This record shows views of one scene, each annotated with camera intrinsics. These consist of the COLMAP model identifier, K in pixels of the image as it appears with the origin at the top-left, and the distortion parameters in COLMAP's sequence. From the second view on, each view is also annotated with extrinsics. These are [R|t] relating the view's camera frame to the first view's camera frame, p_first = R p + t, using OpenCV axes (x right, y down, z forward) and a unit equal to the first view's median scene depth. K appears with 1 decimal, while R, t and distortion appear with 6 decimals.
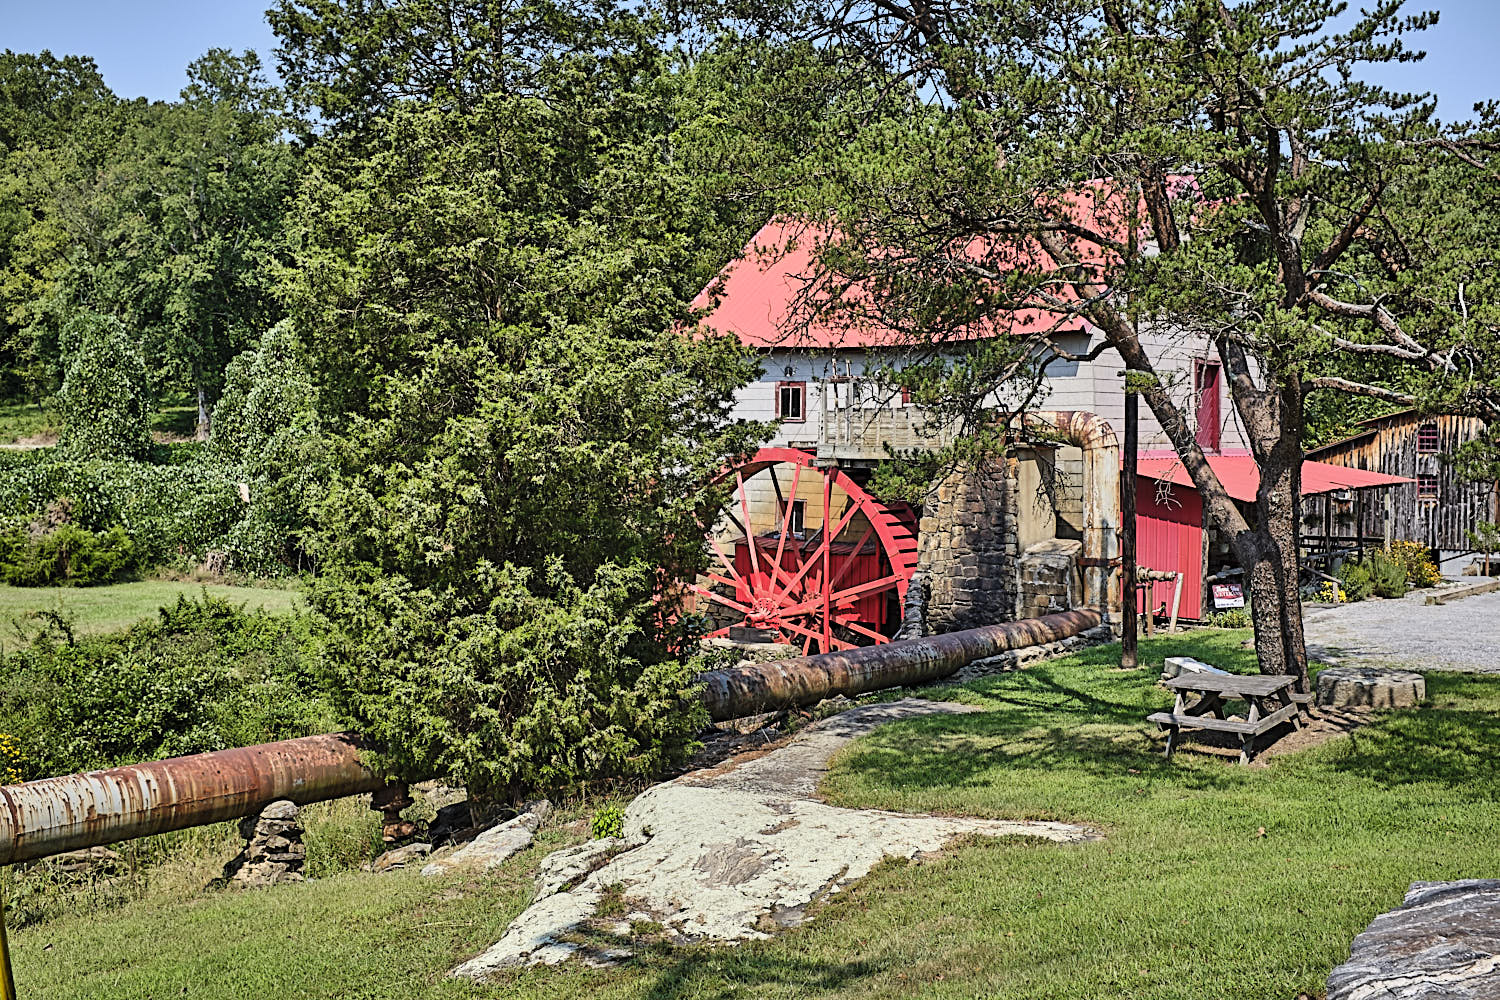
lens RADIAL K [[1517.3, 0, 746.8], [0, 1517.3, 499.0], [0, 0, 1]] dist [-0.060606, 0.000000]
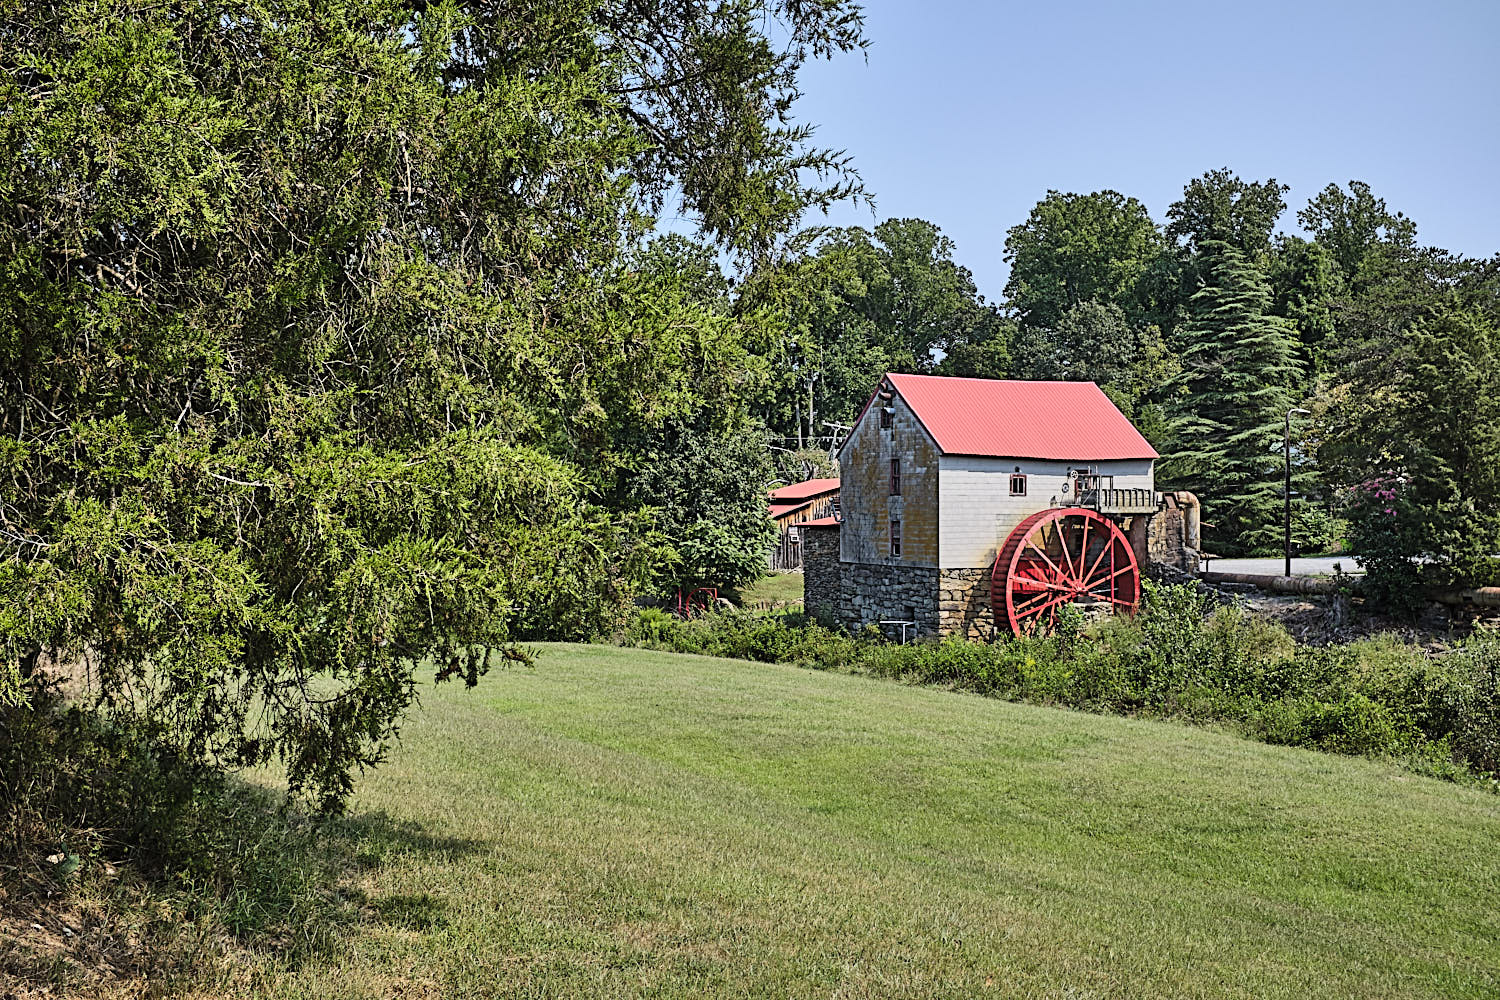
lens RADIAL K [[1517.3, 0, 760.9], [0, 1517.3, 494.1], [0, 0, 1]] dist [-0.060606, 0.000000]
pose [[0.389638, 0.004962, 0.920955, -1.854527], [0.043043, 0.998795, -0.023592, -0.021011], [-0.919962, 0.048833, 0.388954, 0.549676]]
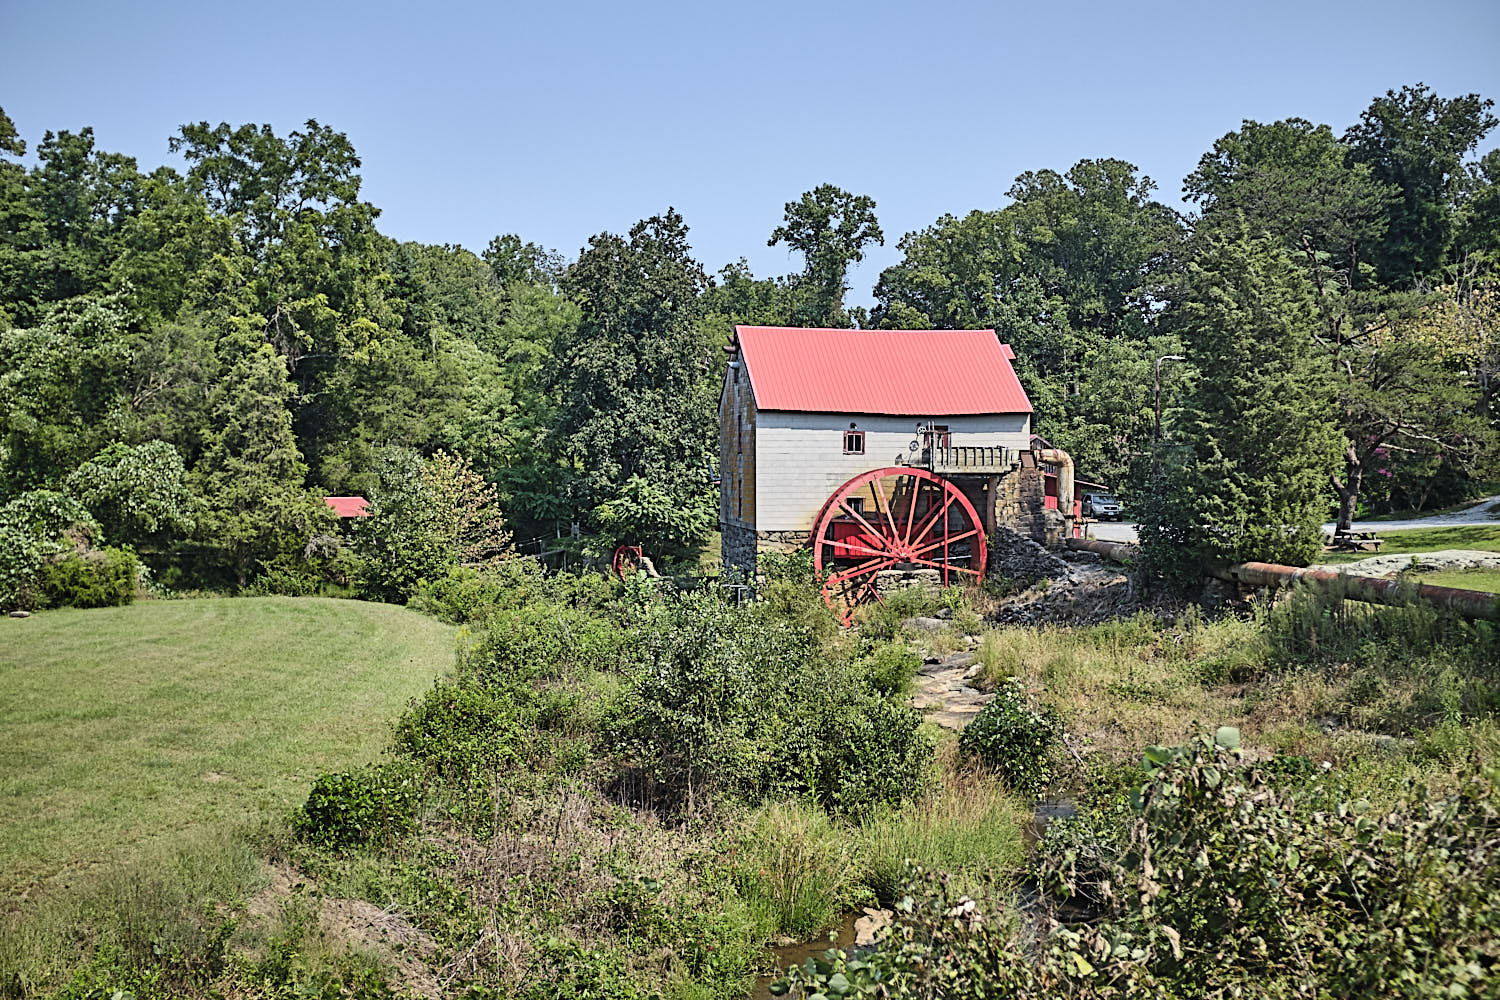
lens RADIAL K [[1517.3, 0, 749.2], [0, 1517.3, 505.7], [0, 0, 1]] dist [-0.060606, 0.000000]
pose [[0.615830, -0.024390, 0.787502, -1.455294], [0.036206, 0.999341, 0.002637, 0.001389], [-0.787047, 0.026888, 0.616307, -0.008266]]
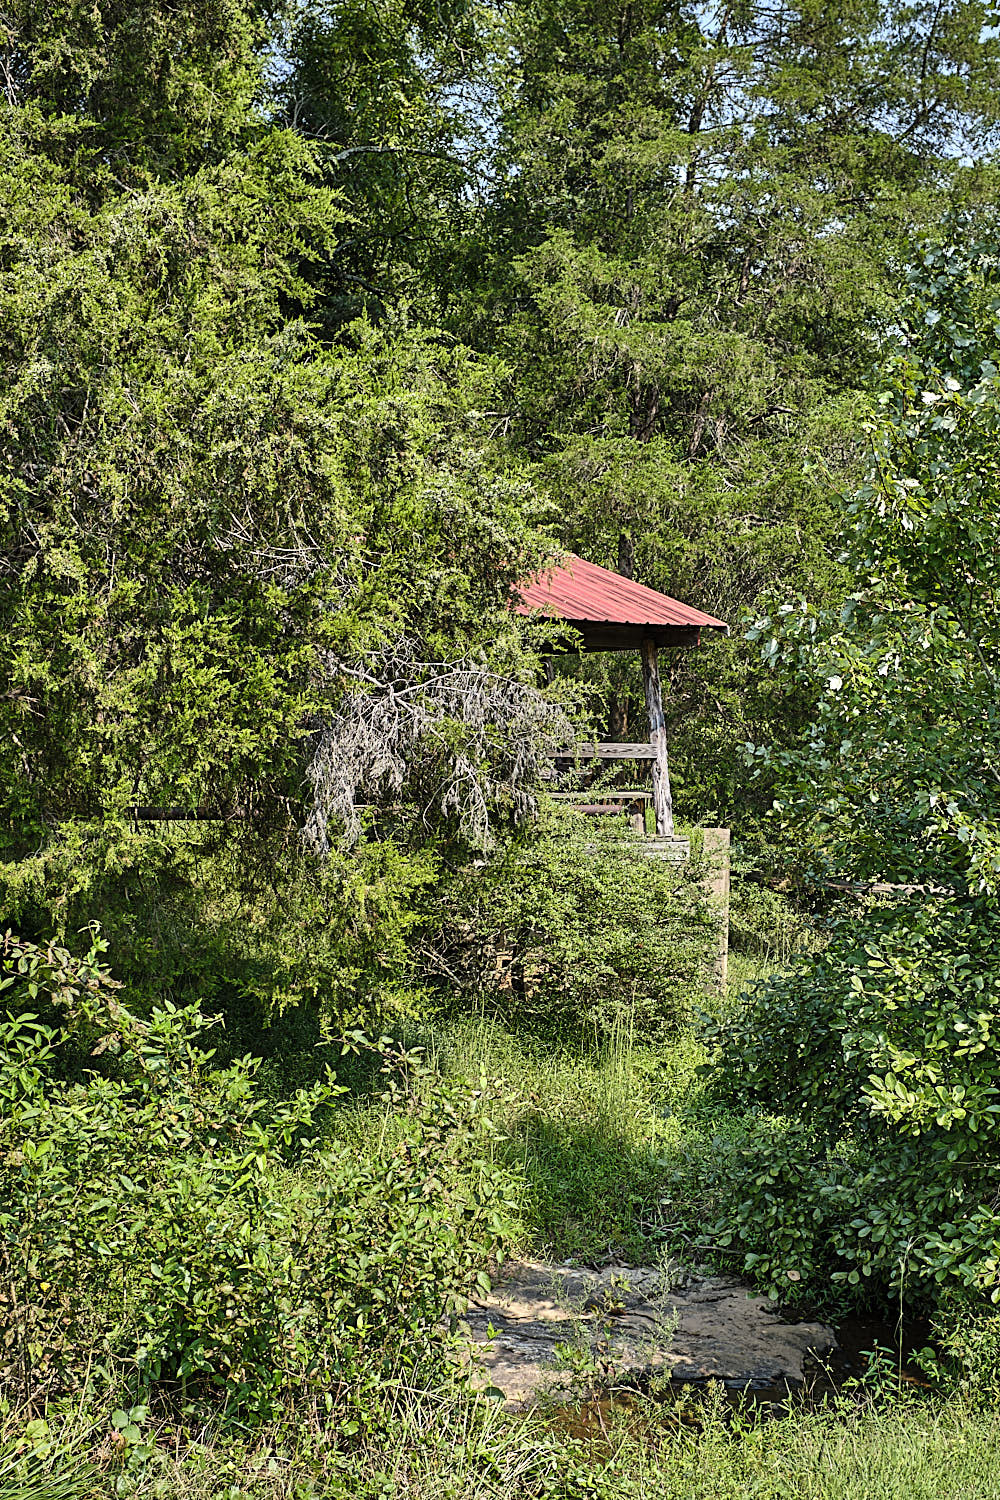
lens RADIAL K [[1517.3, 0, 499.8], [0, 1517.3, 752.6], [0, 0, 1]] dist [-0.060606, 0.000000]
pose [[0.720565, 0.013708, 0.693252, -0.419116], [0.028007, 0.998413, -0.048853, 0.051454], [-0.692821, 0.054618, 0.719038, 1.453859]]
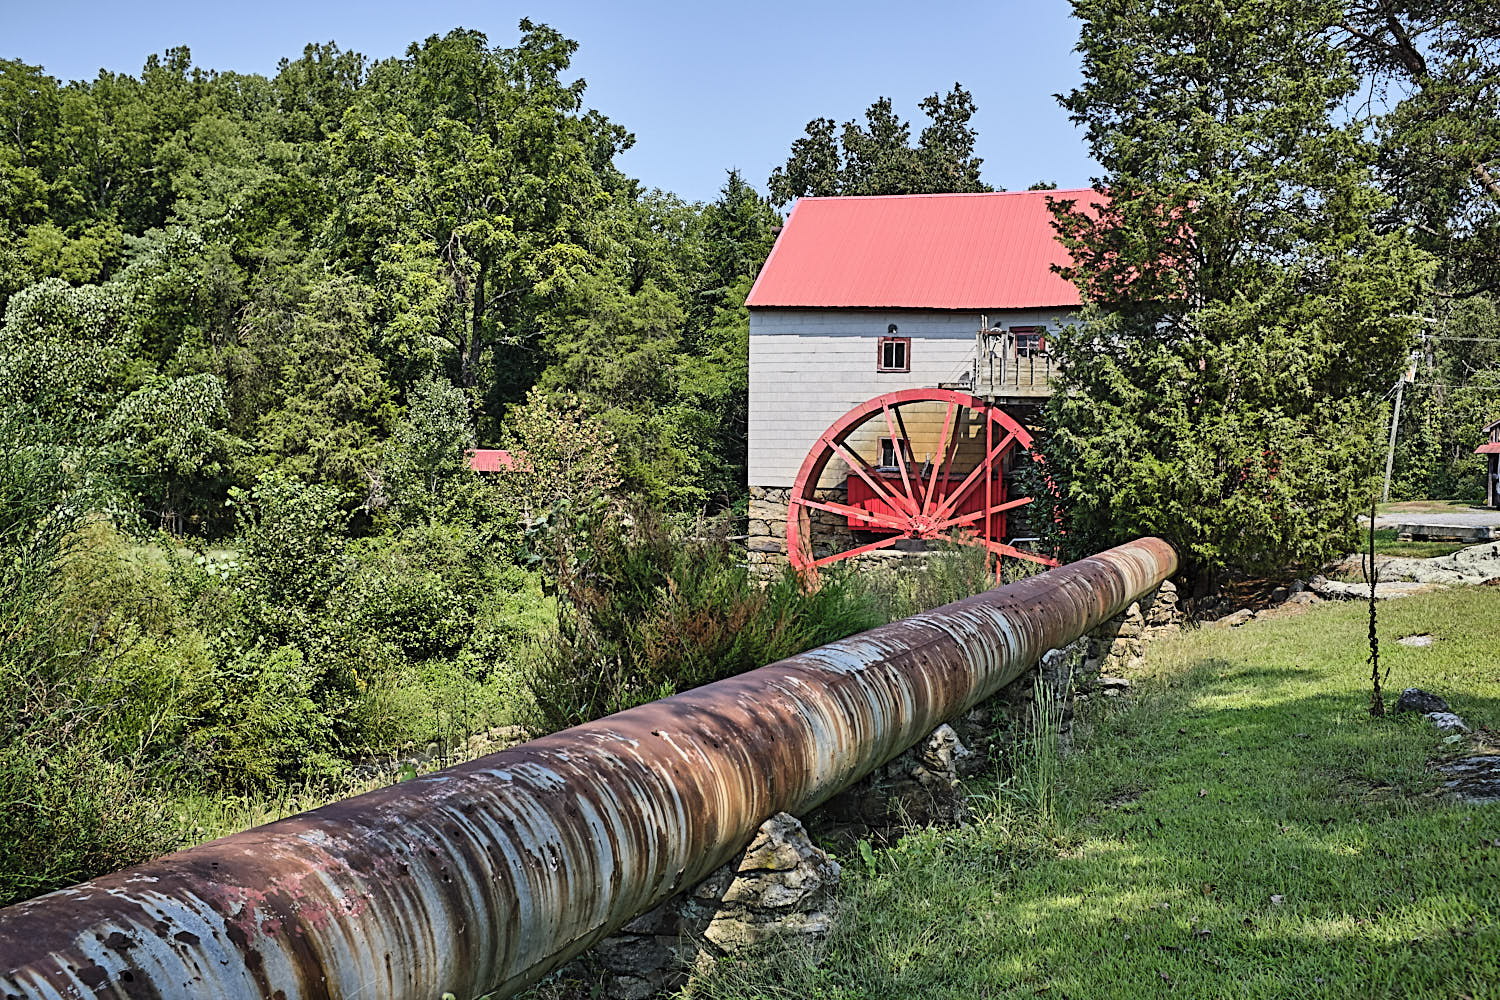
lens RADIAL K [[1517.3, 0, 742.9], [0, 1517.3, 501.2], [0, 0, 1]] dist [-0.060606, 0.000000]
pose [[0.930852, 0.002726, 0.365387, -0.503139], [0.003111, 0.999877, -0.015384, 0.066270], [-0.365384, 0.015457, 0.930728, -0.043932]]
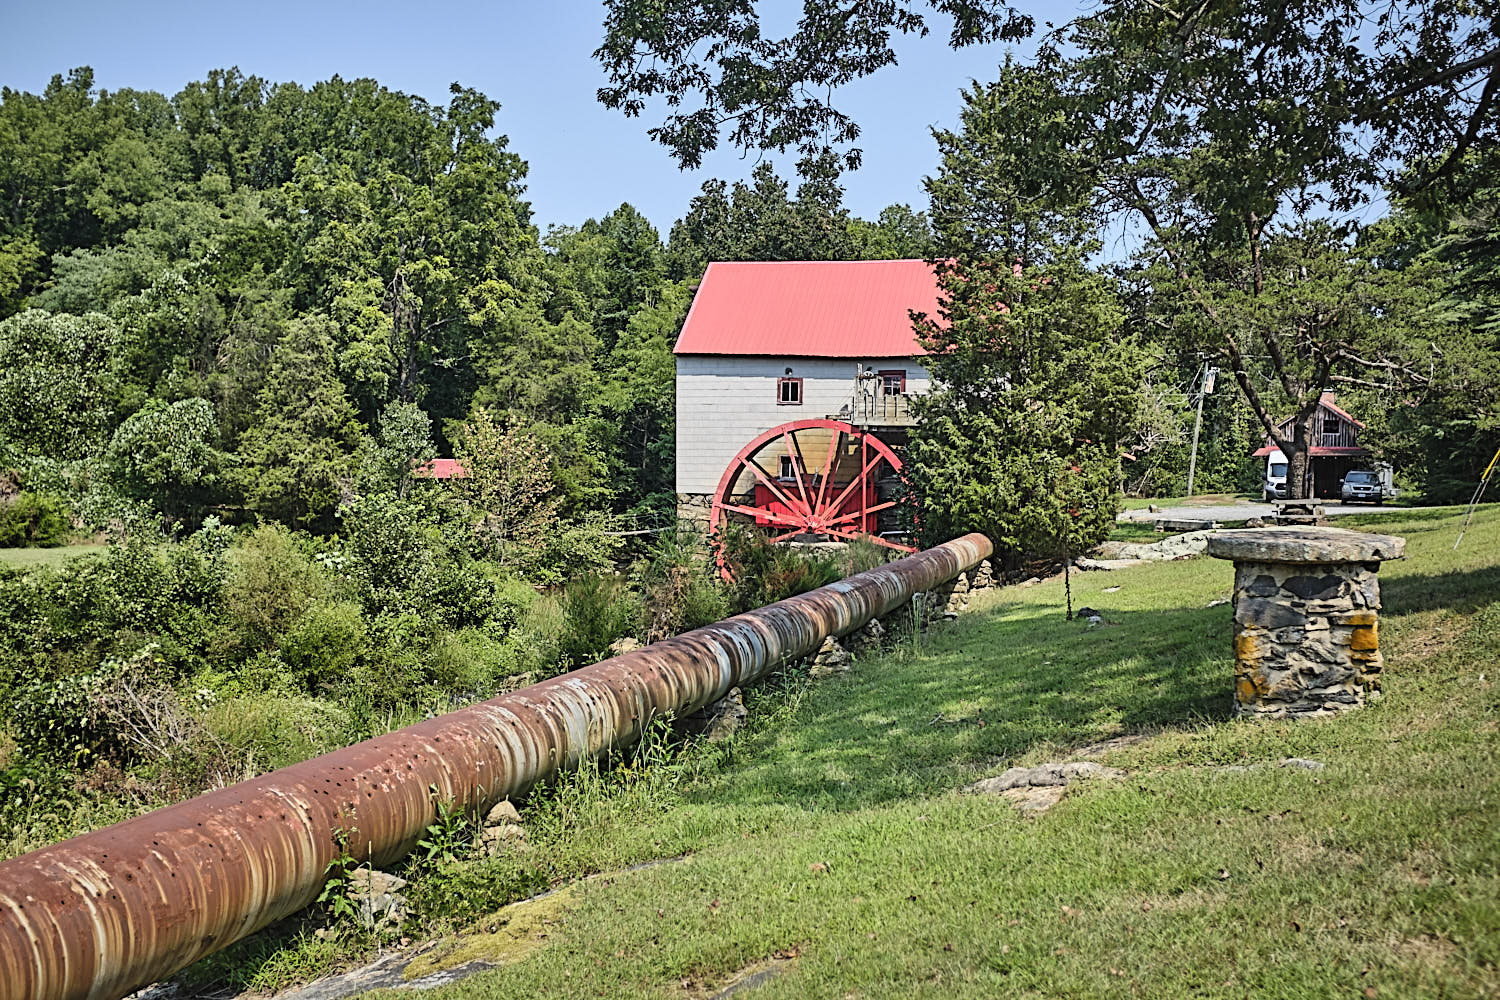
lens RADIAL K [[1517.3, 0, 745.4], [0, 1517.3, 499.4], [0, 0, 1]] dist [-0.060606, 0.000000]
pose [[0.891662, -0.008099, 0.452630, -0.695383], [0.013751, 0.999863, -0.009199, 0.057368], [-0.452493, 0.014427, 0.891651, -0.332036]]
